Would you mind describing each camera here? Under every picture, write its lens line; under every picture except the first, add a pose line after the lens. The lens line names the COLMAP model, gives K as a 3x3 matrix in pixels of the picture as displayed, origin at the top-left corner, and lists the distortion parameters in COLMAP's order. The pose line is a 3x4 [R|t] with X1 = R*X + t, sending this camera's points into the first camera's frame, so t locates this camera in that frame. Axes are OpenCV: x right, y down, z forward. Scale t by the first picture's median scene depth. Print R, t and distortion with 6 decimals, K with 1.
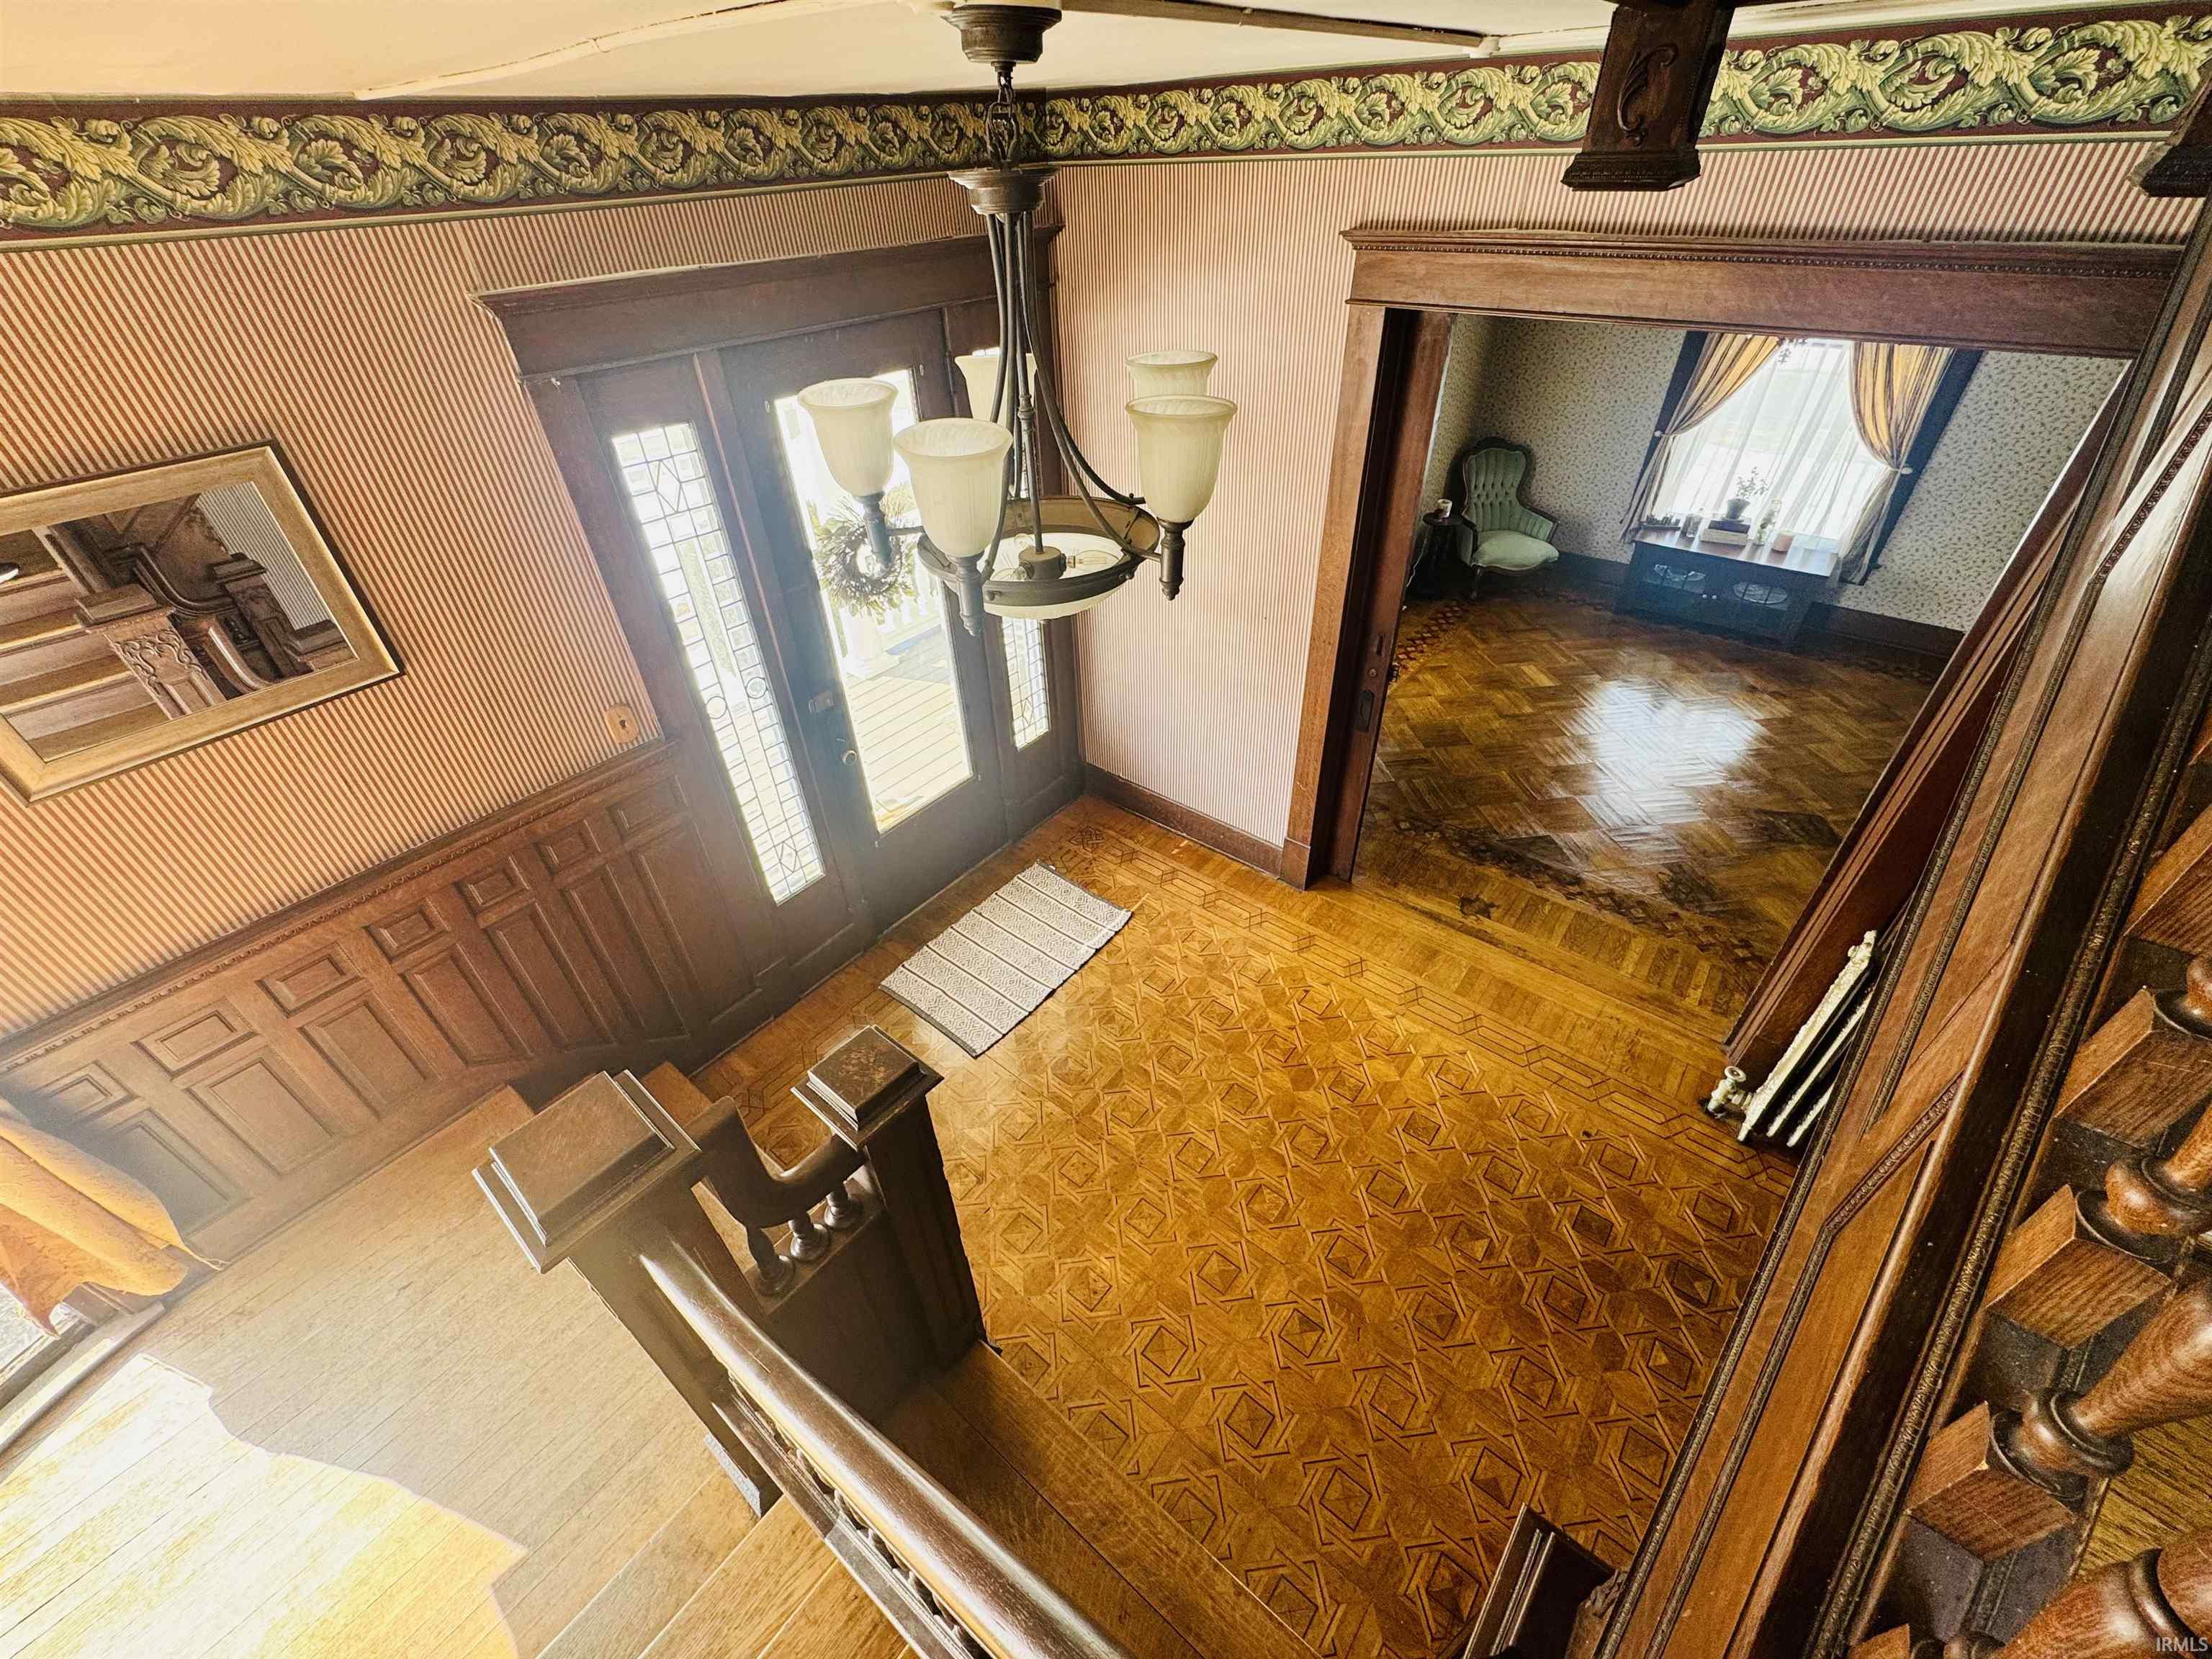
lens RADIAL K [[895.0, 0, 1108.2], [0, 895.0, 816.3], [0, 0, 1]] dist [-0.000510, -0.000219]
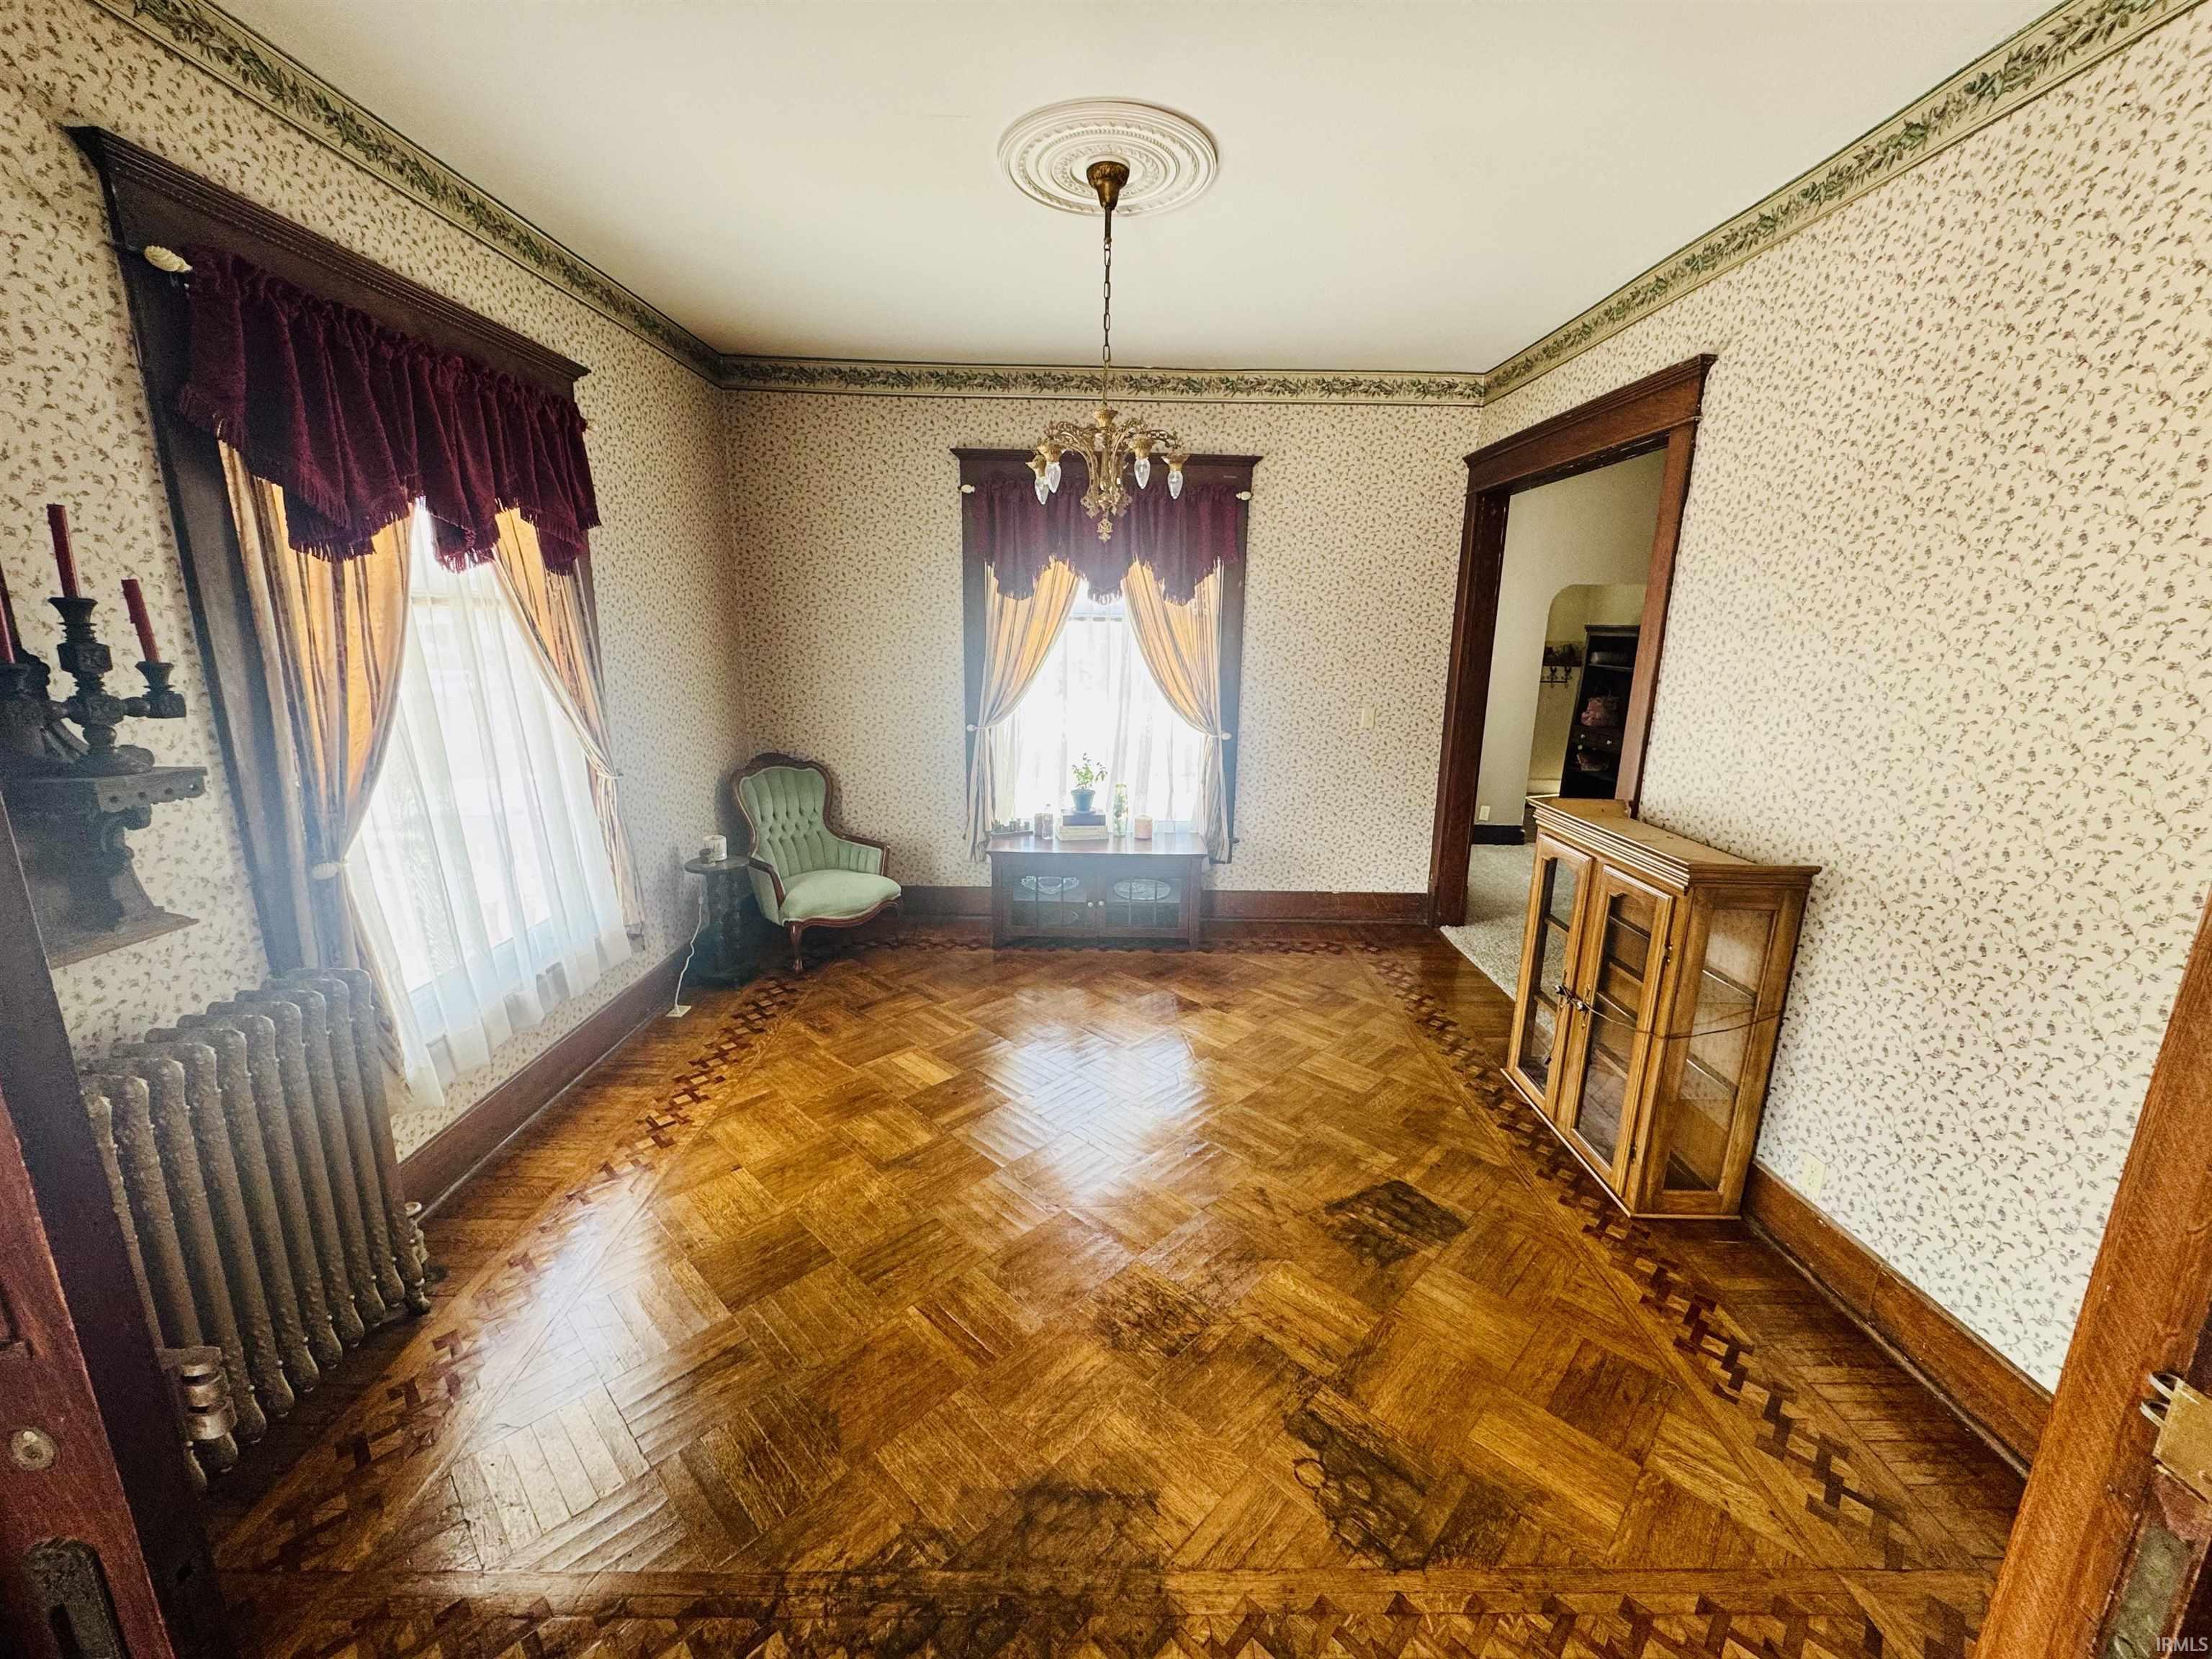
lens RADIAL K [[895.0, 0, 1101.0], [0, 895.0, 820.4], [0, 0, 1]] dist [-0.000510, -0.000219]
pose [[0.779225, -0.103715, 0.618103, 0.210309], [0.350319, 0.889844, -0.292326, -0.083377], [-0.519696, 0.444321, 0.729722, 0.407105]]
